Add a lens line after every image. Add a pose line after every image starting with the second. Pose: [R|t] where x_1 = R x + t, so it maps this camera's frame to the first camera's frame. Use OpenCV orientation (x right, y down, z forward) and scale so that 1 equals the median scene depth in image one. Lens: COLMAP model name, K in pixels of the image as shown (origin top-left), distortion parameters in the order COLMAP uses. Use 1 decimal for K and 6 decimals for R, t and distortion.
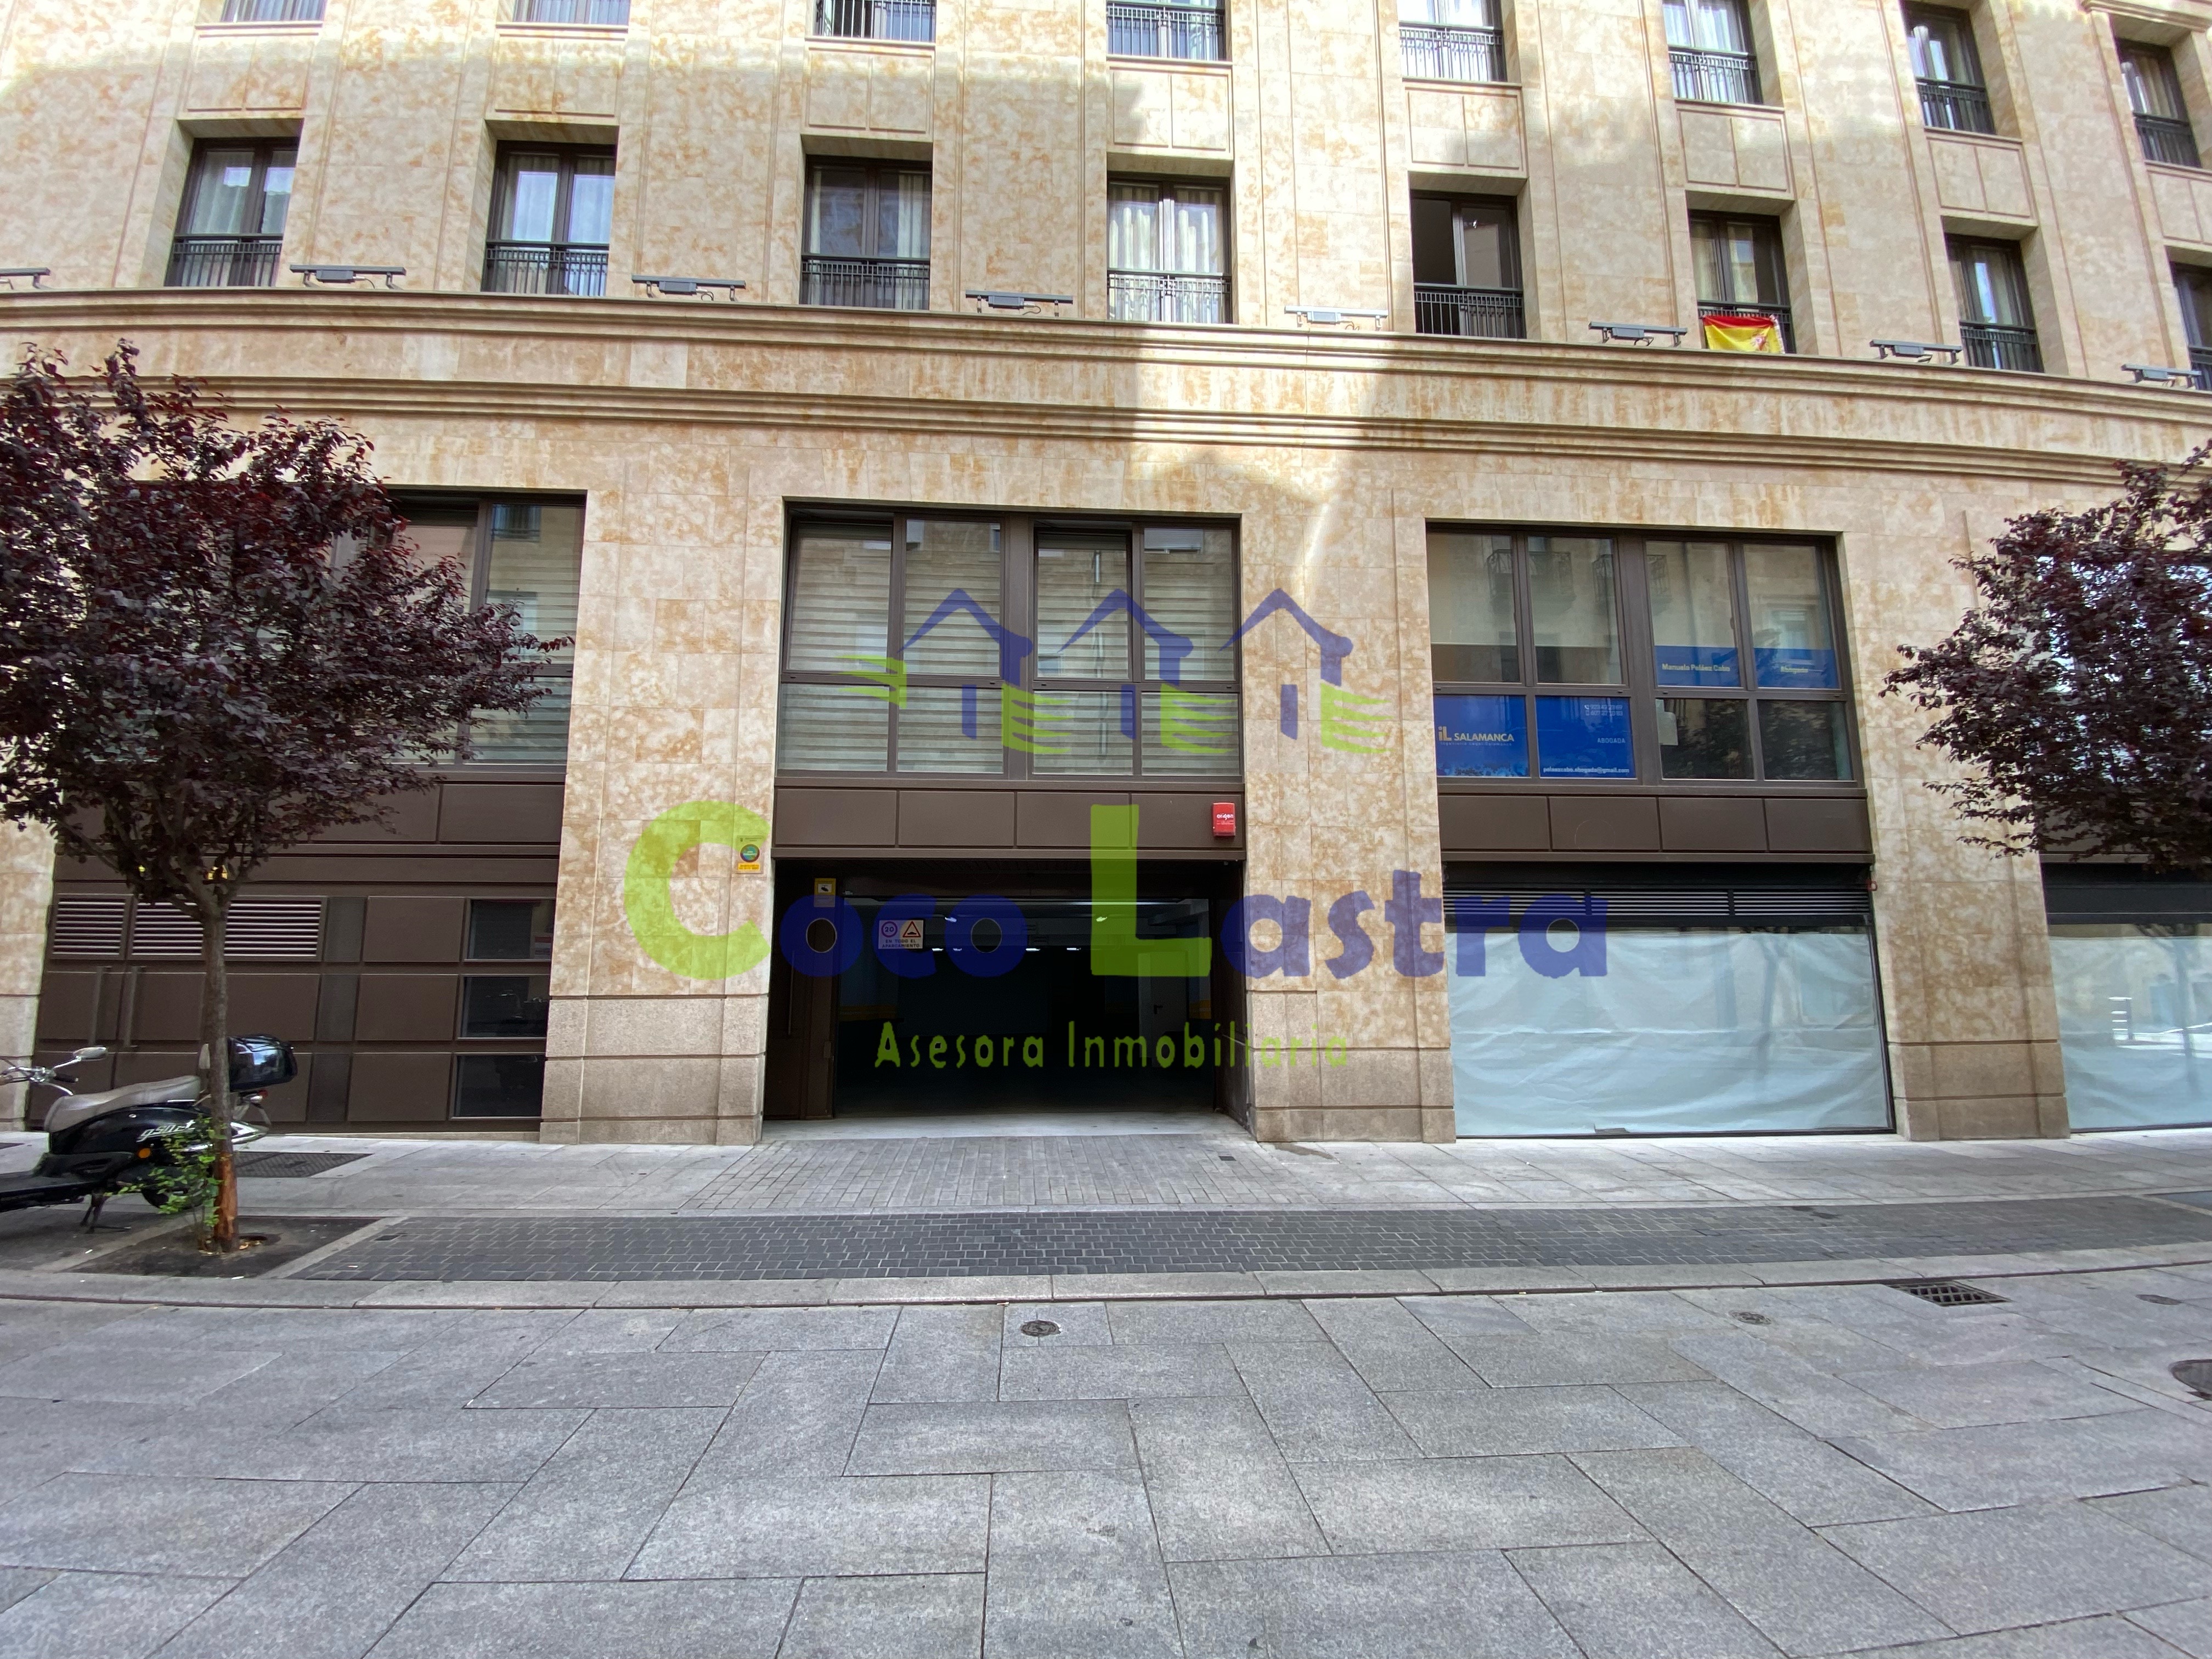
lens RADIAL K [[908.0, 0, 1106.0], [0, 908.0, 829.5], [0, 0, 1]] dist [-0.002645, -0.000361]
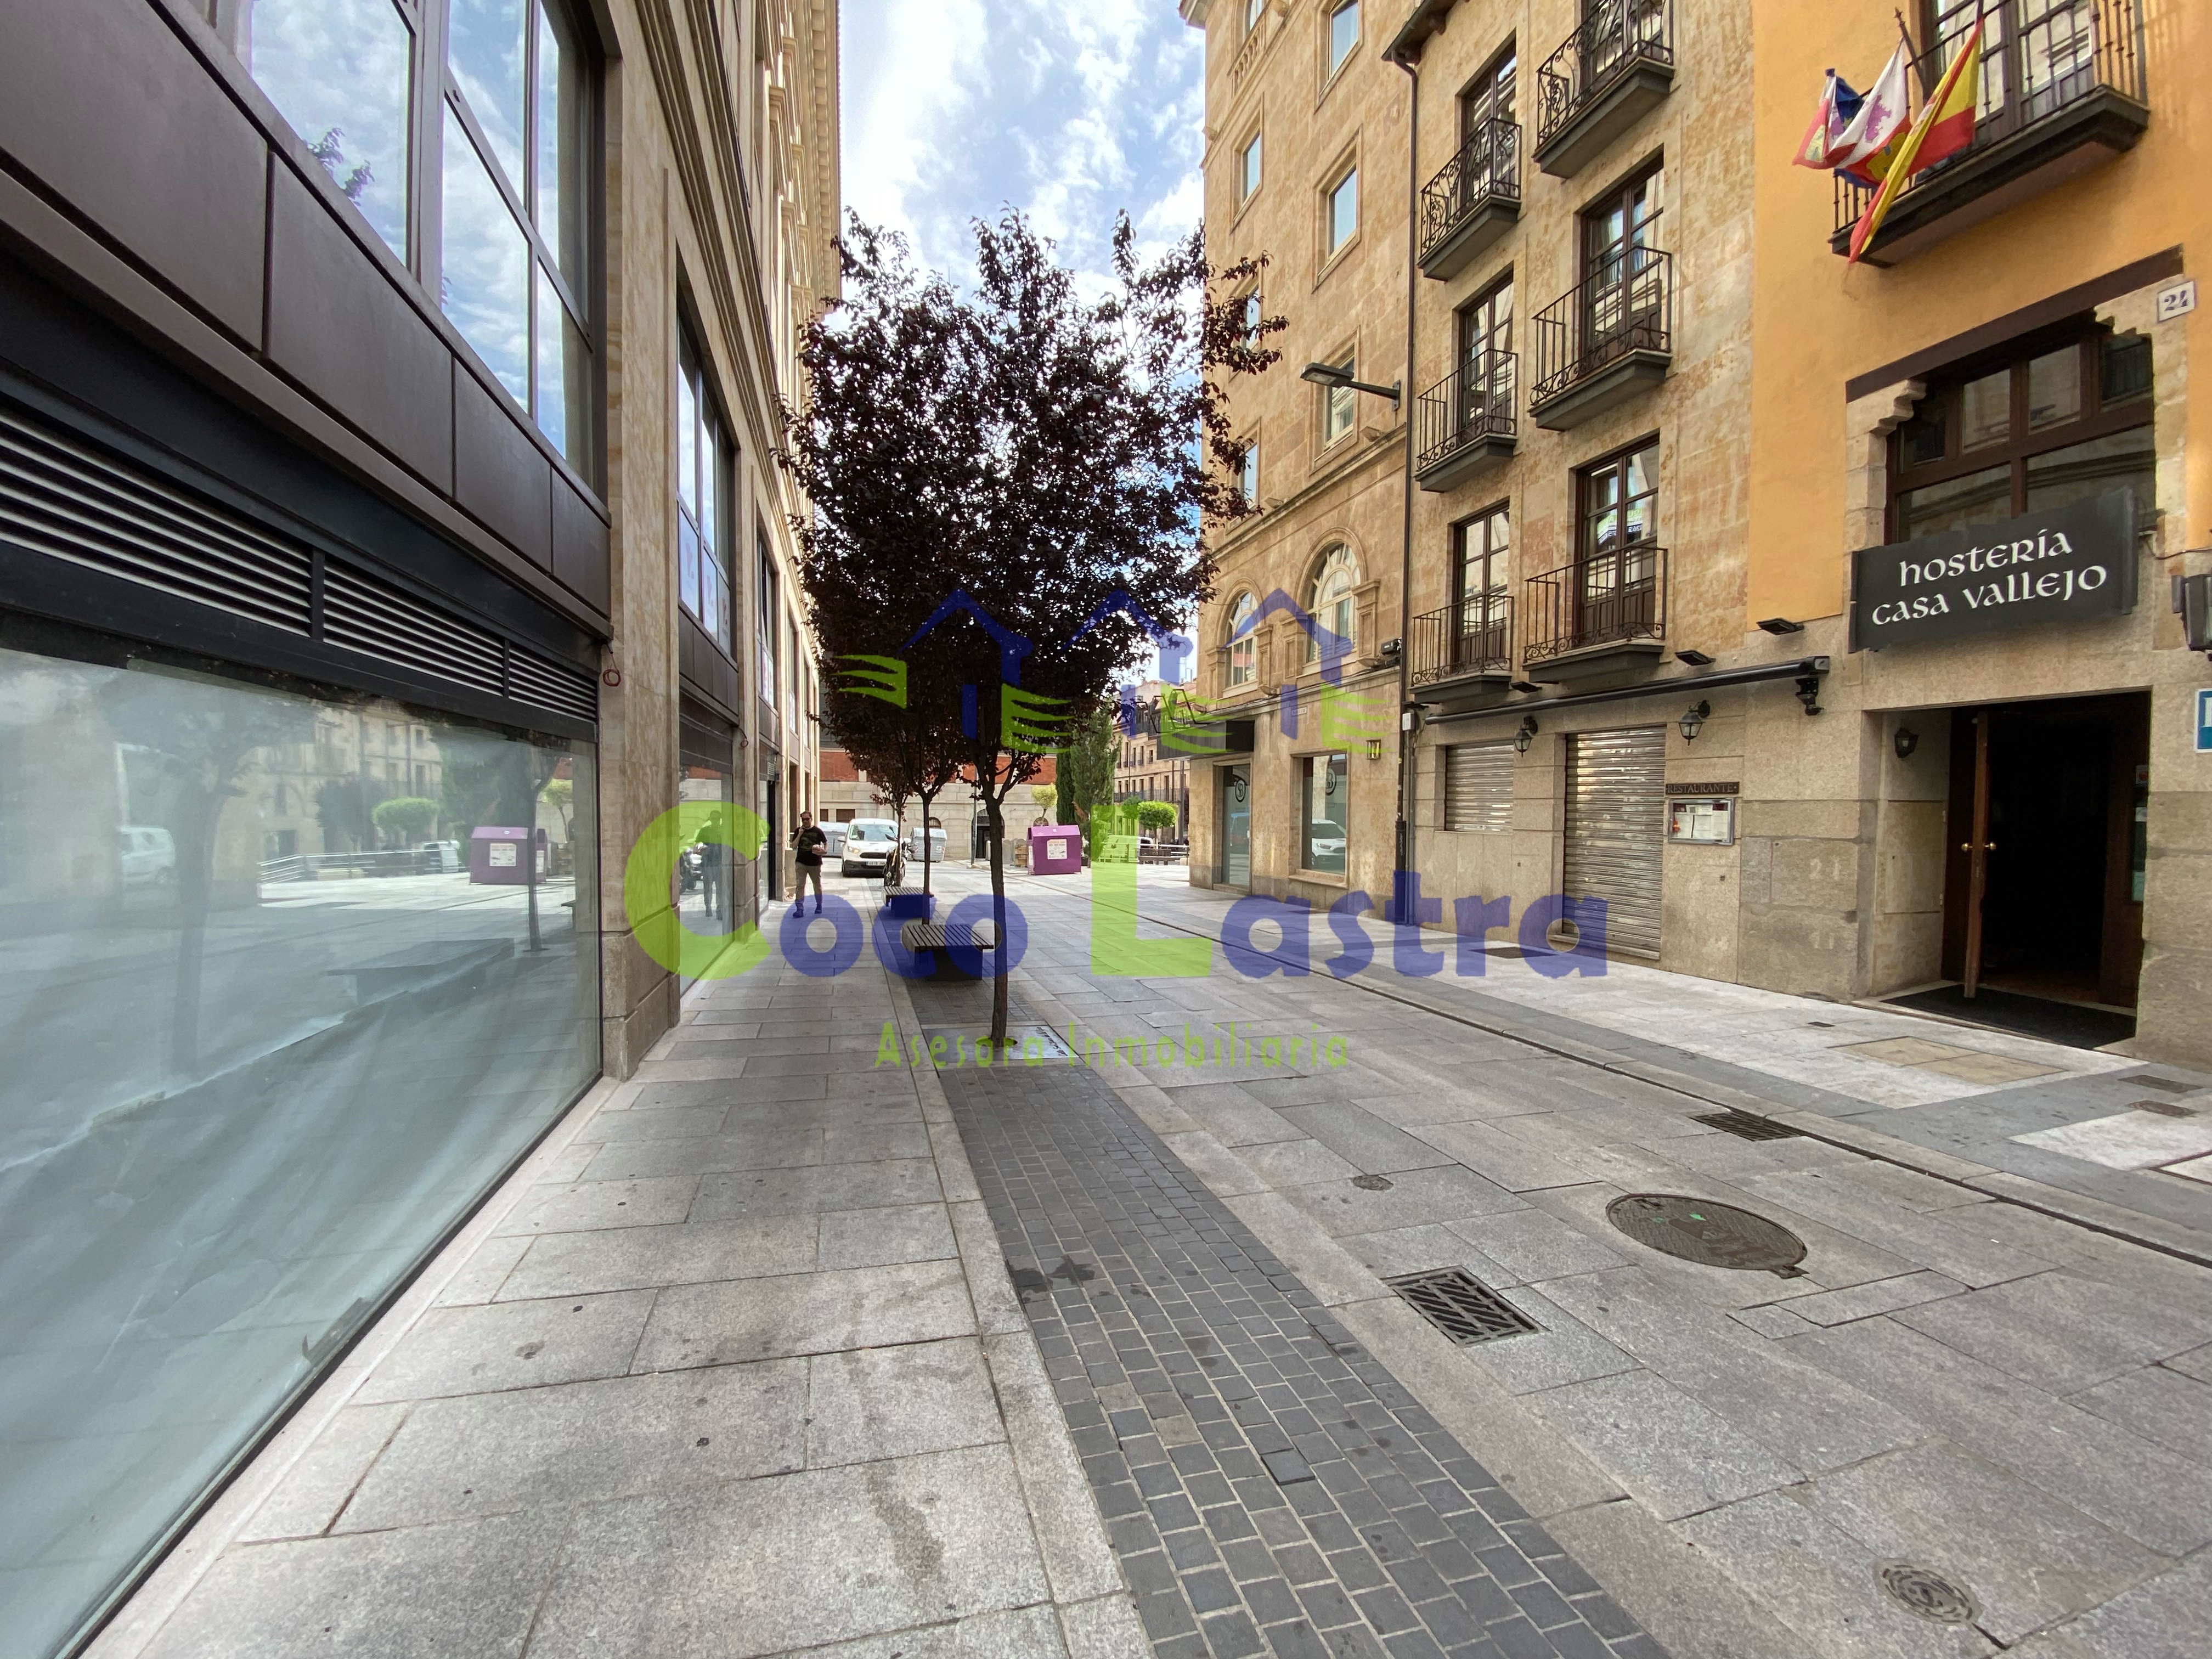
lens RADIAL K [[908.0, 0, 1106.0], [0, 908.0, 829.5], [0, 0, 1]] dist [-0.002645, -0.000361]
pose [[-0.186933, -0.020187, 0.982165, 0.326303], [-0.139637, 0.990183, -0.006225, 0.202603], [-0.972398, -0.138310, -0.187916, 1.311950]]
